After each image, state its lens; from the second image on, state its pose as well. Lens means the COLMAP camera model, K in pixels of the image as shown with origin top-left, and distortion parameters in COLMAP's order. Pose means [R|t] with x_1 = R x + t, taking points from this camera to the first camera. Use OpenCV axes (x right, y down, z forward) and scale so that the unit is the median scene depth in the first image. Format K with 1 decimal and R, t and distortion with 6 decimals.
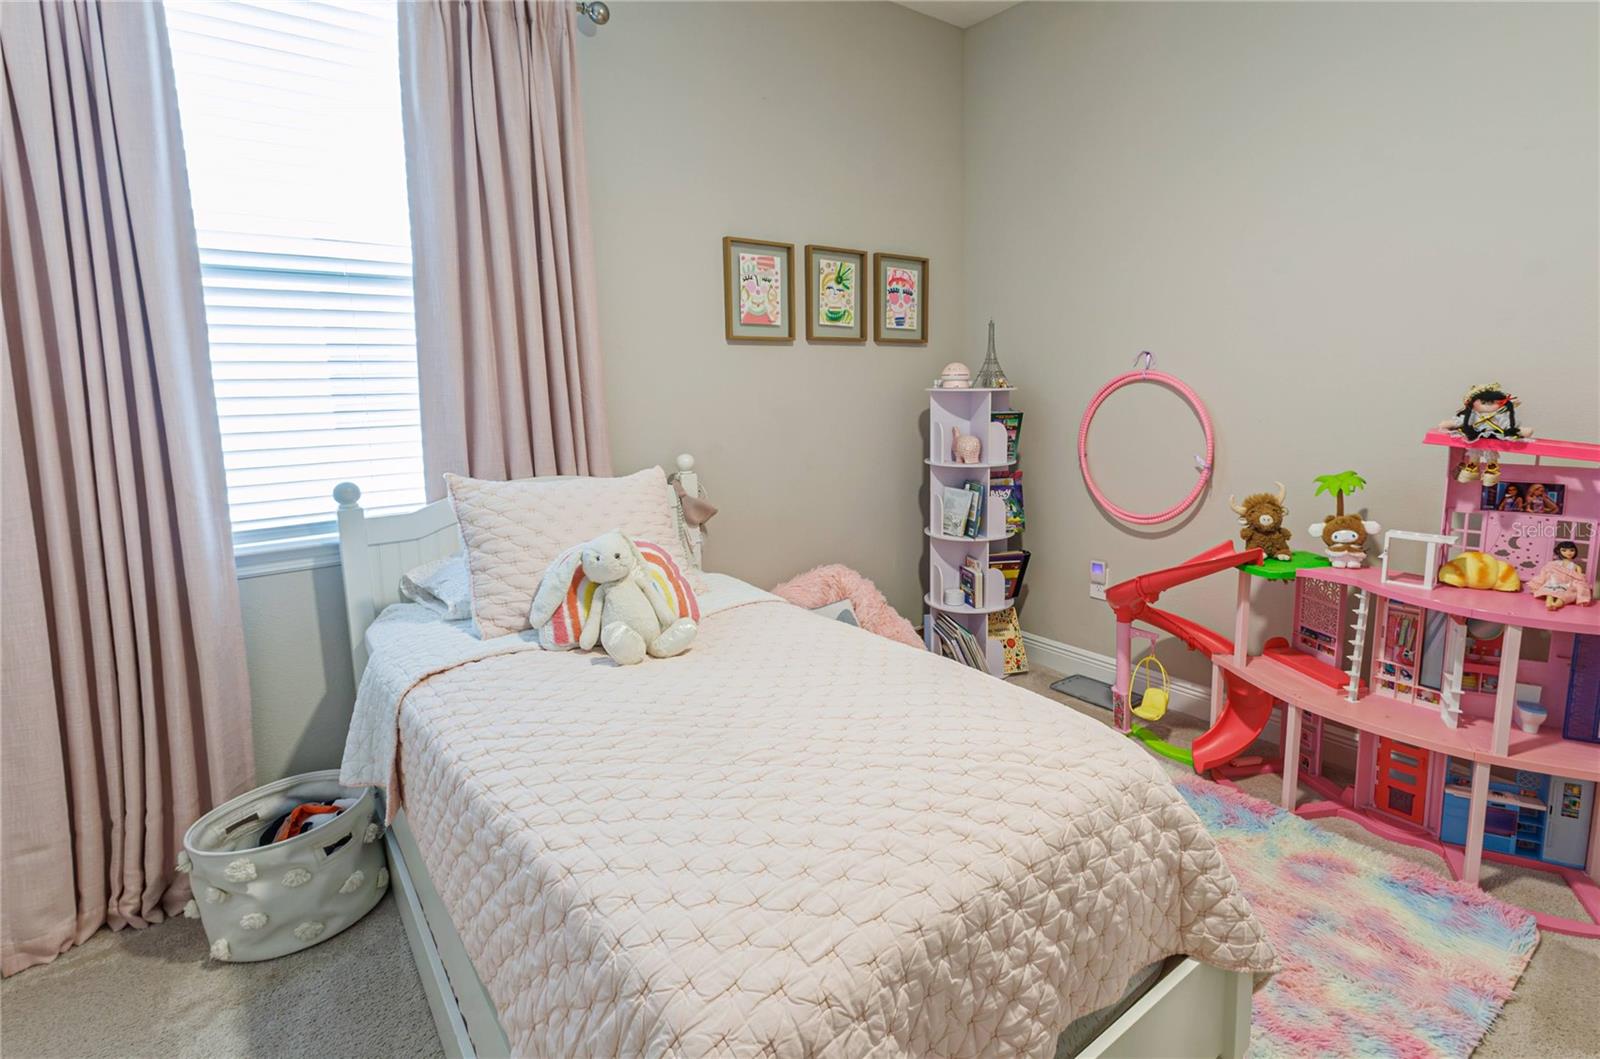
lens RADIAL K [[777.5, 0, 848.5], [0, 777.5, 499.0], [0, 0, 1]] dist [0.001656, -0.000259]
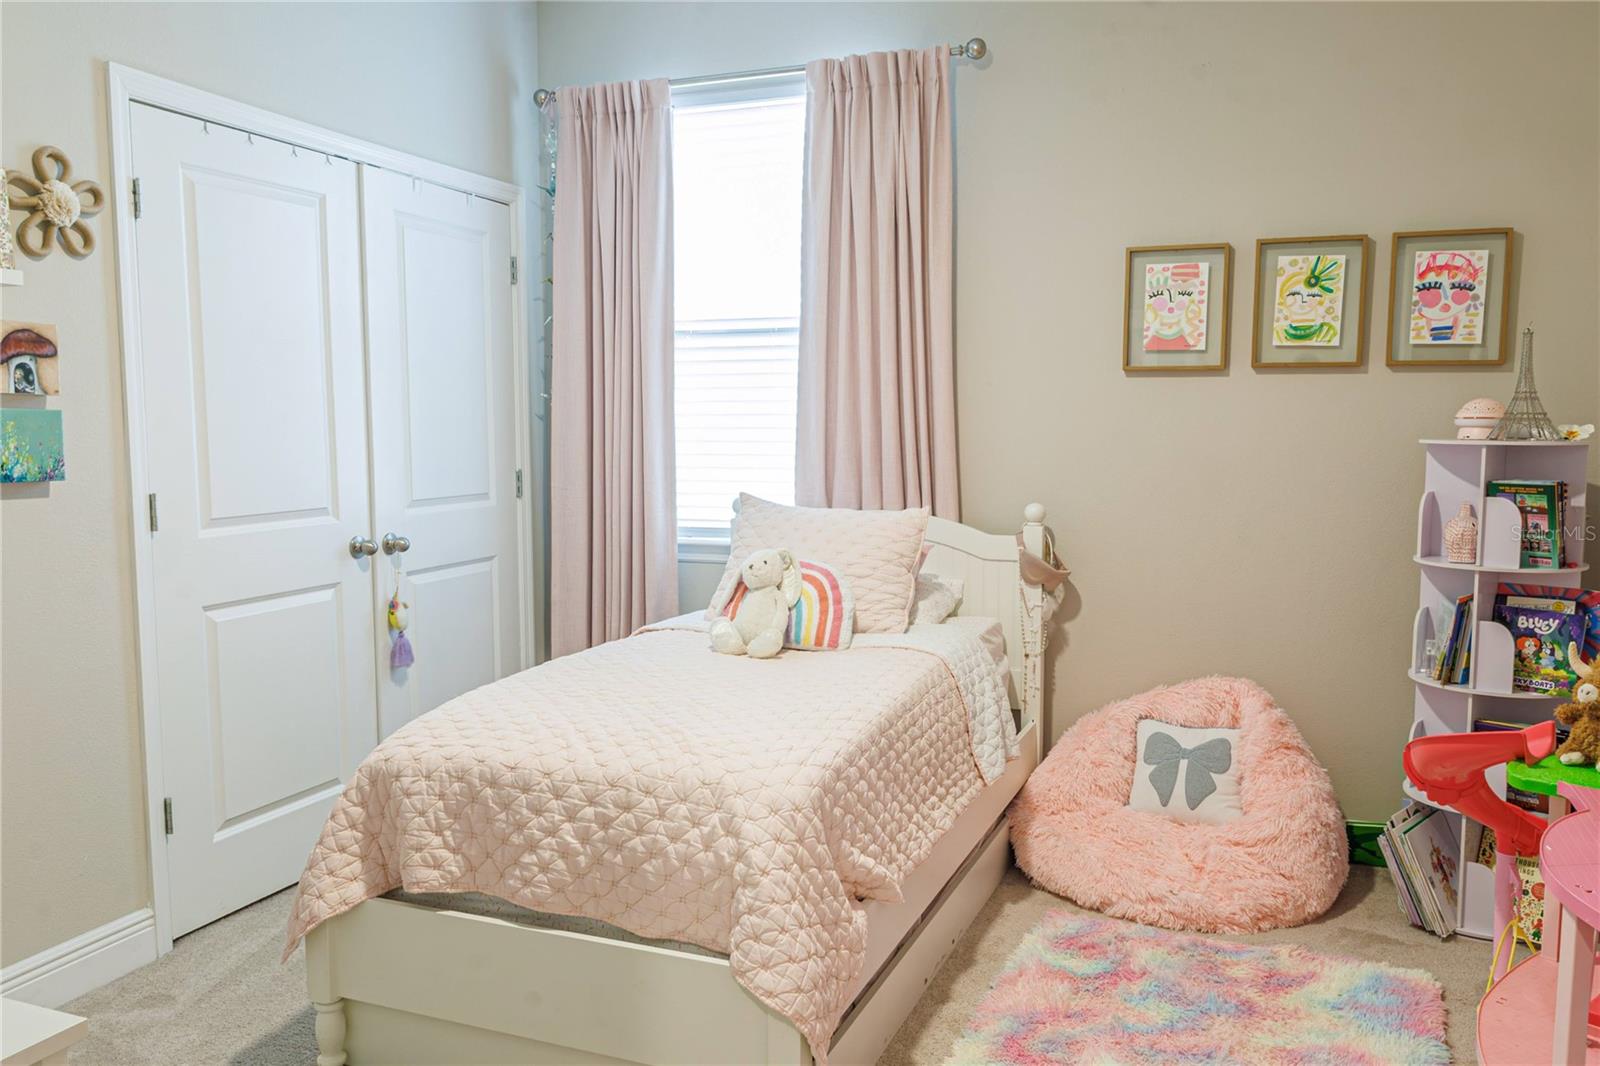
lens RADIAL K [[1239.3, 0, 800.0], [0, 1239.3, 533.0], [0, 0, 1]] dist [0.032729, -0.055485]
pose [[0.505939, 0.098095, -0.856973, 0.766687], [-0.140102, 0.989665, 0.030570, -0.027131], [0.851115, 0.104597, 0.514454, 0.053271]]
